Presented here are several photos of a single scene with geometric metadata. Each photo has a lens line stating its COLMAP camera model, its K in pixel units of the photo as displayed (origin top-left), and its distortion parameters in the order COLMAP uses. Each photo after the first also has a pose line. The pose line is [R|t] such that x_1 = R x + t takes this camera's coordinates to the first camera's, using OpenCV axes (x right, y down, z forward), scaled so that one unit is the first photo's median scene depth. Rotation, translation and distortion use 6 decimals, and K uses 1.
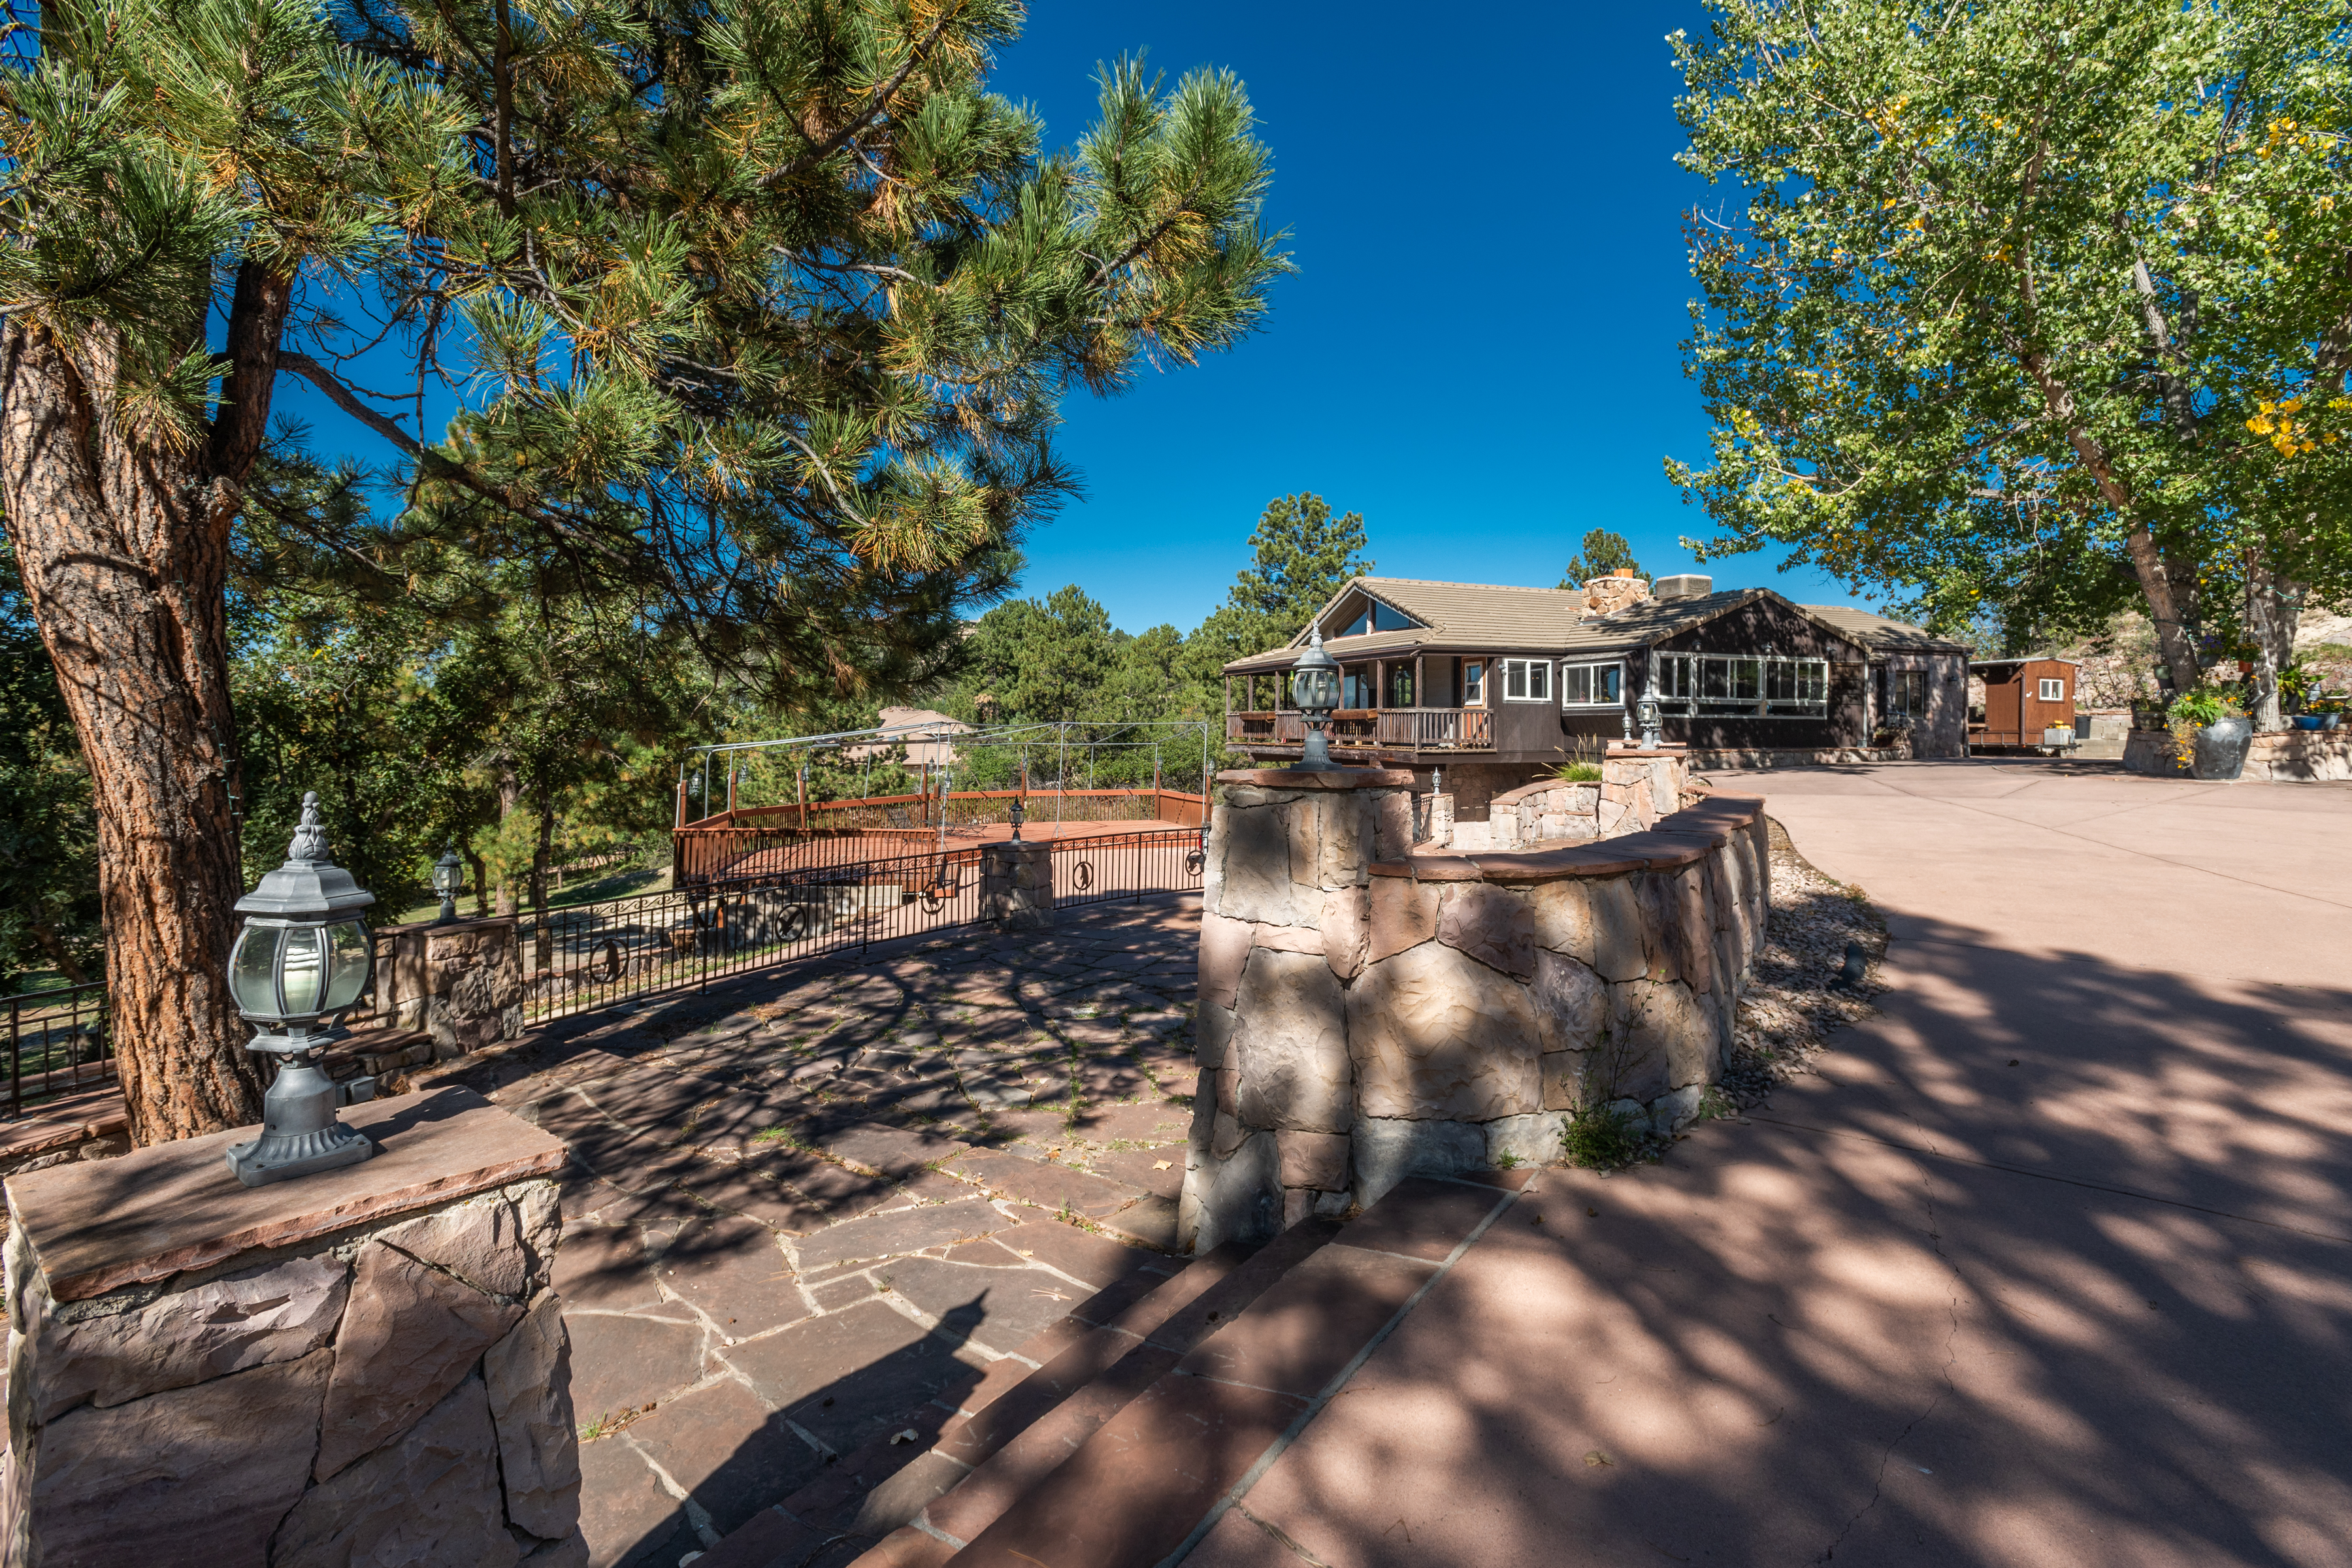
lens RADIAL K [[1096.0, 0, 1290.2], [0, 1096.0, 733.0], [0, 0, 1]] dist [-0.007339, 0.000010]
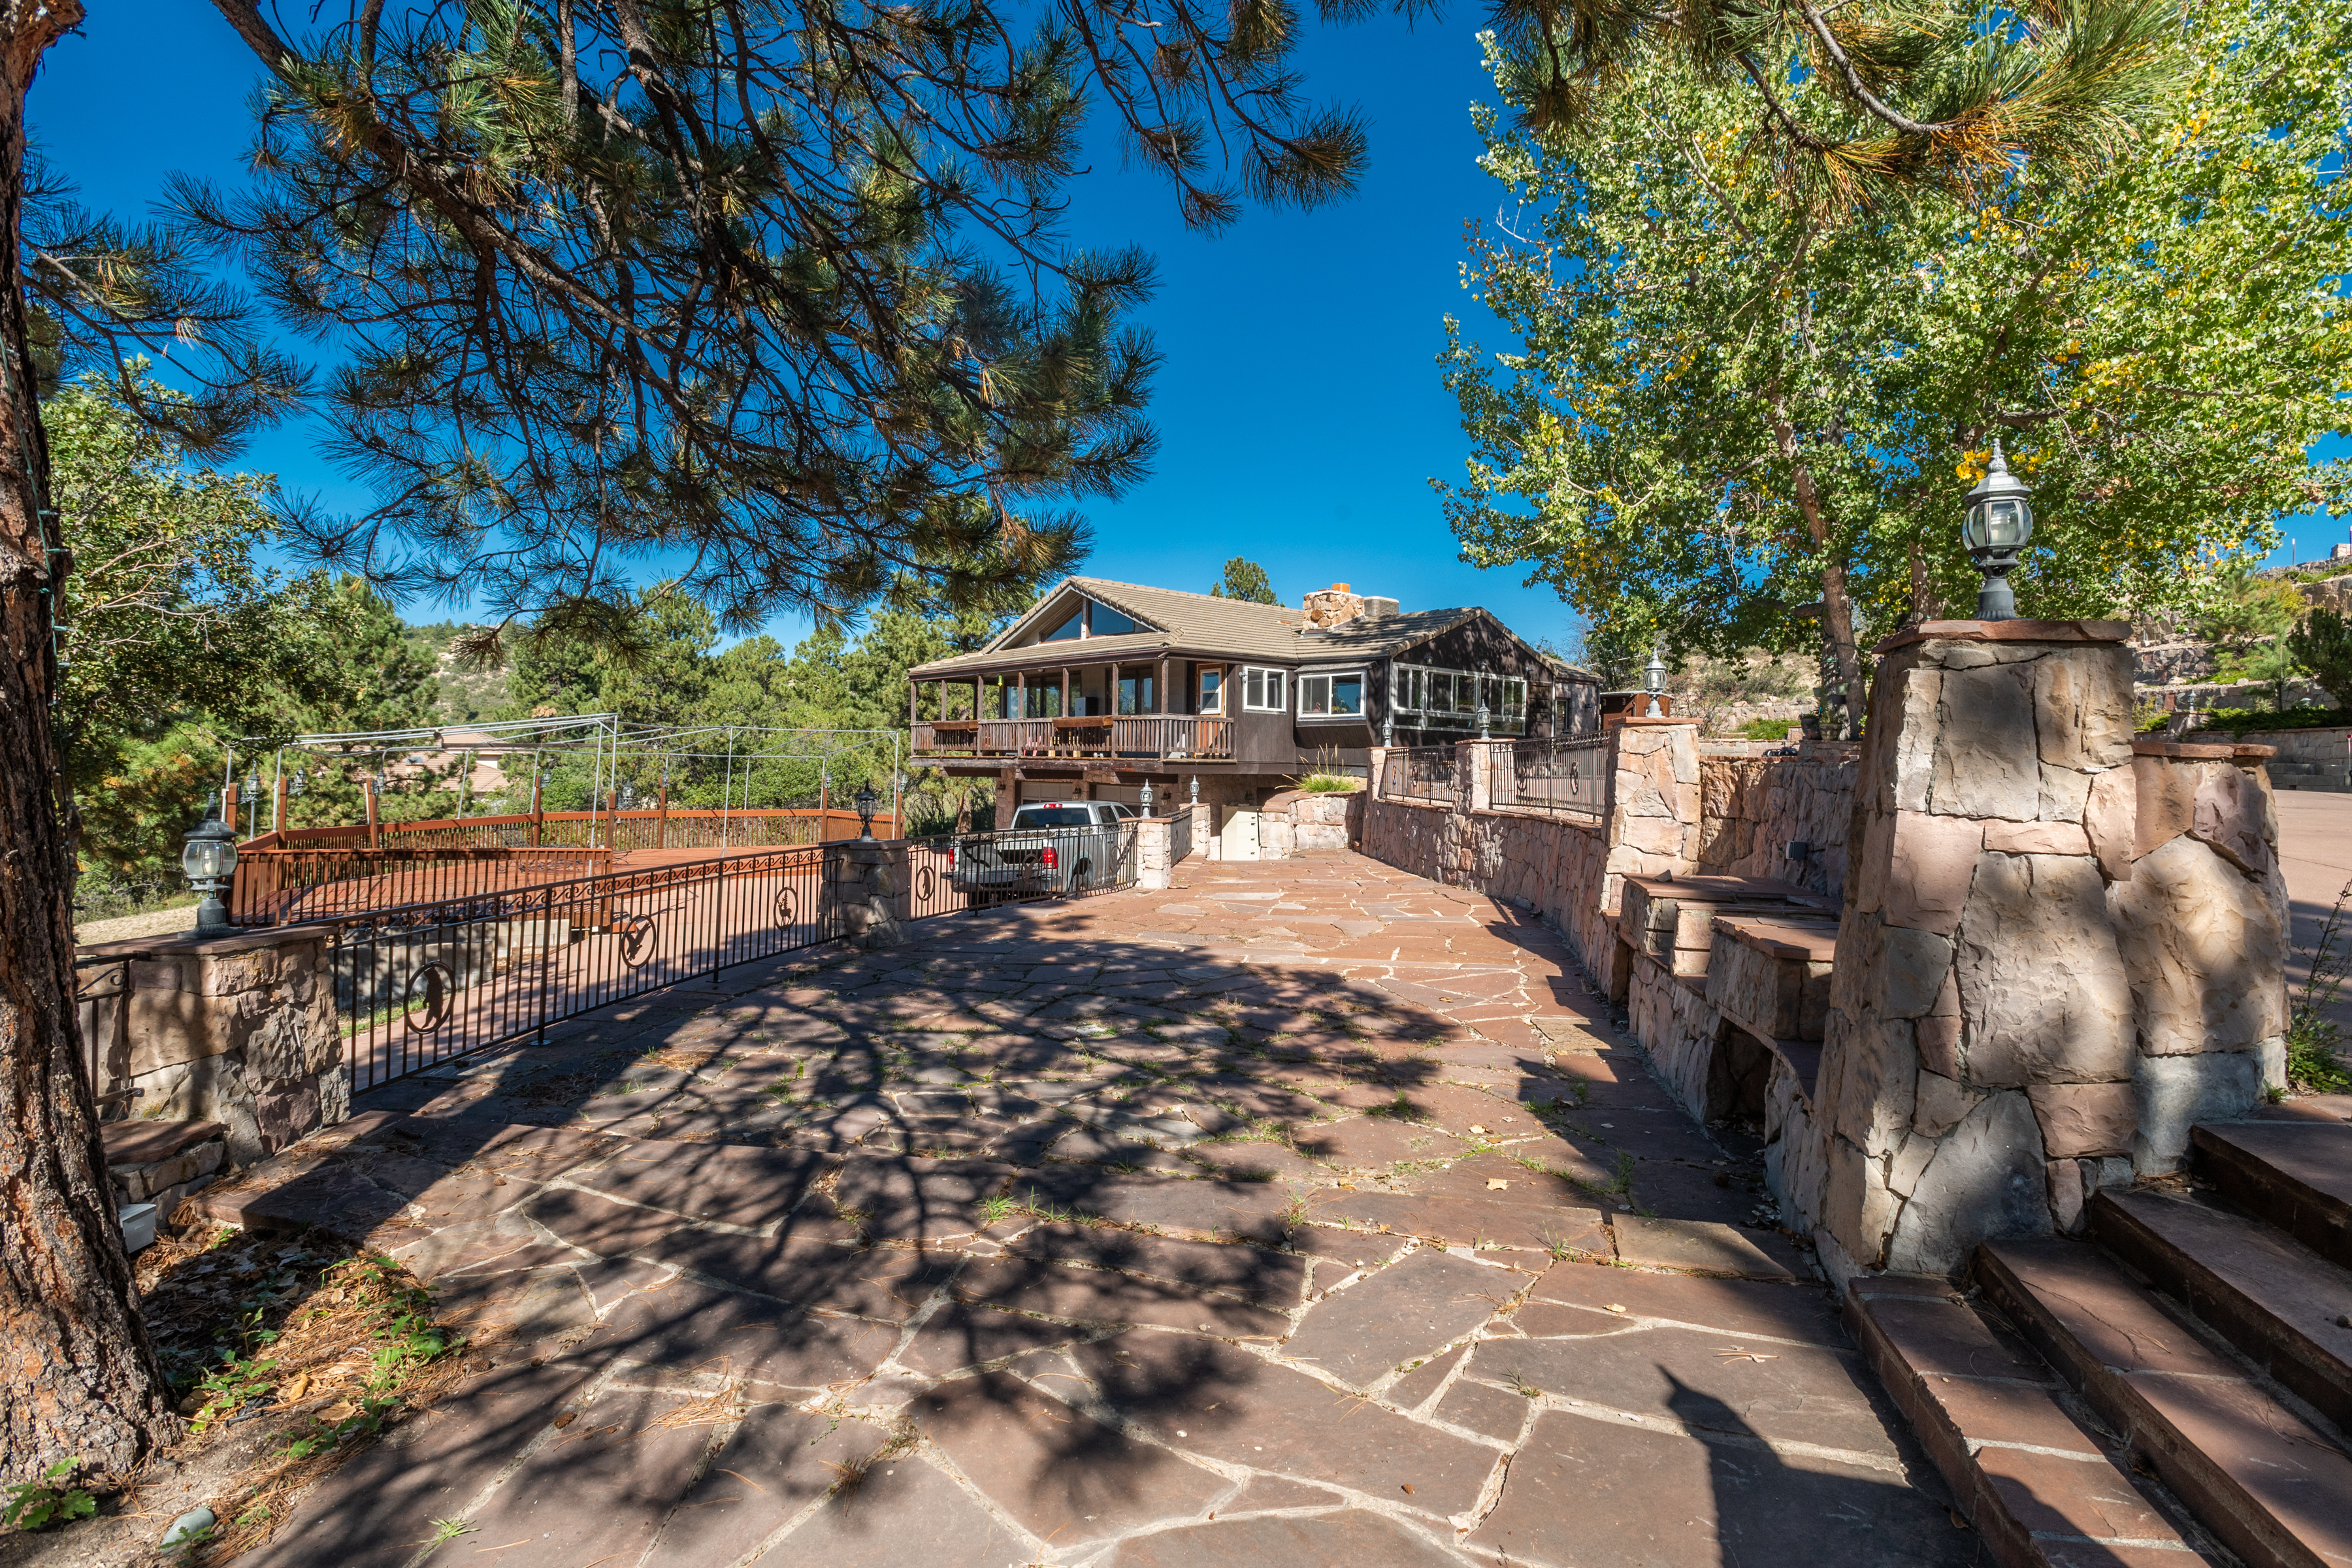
lens RADIAL K [[1096.0, 0, 1172.2], [0, 1096.0, 792.8], [0, 0, 1]] dist [-0.007339, 0.000010]
pose [[0.944646, 0.001523, 0.328087, -0.190513], [-0.005456, 0.999924, 0.011068, 0.035066], [-0.328045, -0.012246, 0.944583, 0.111257]]
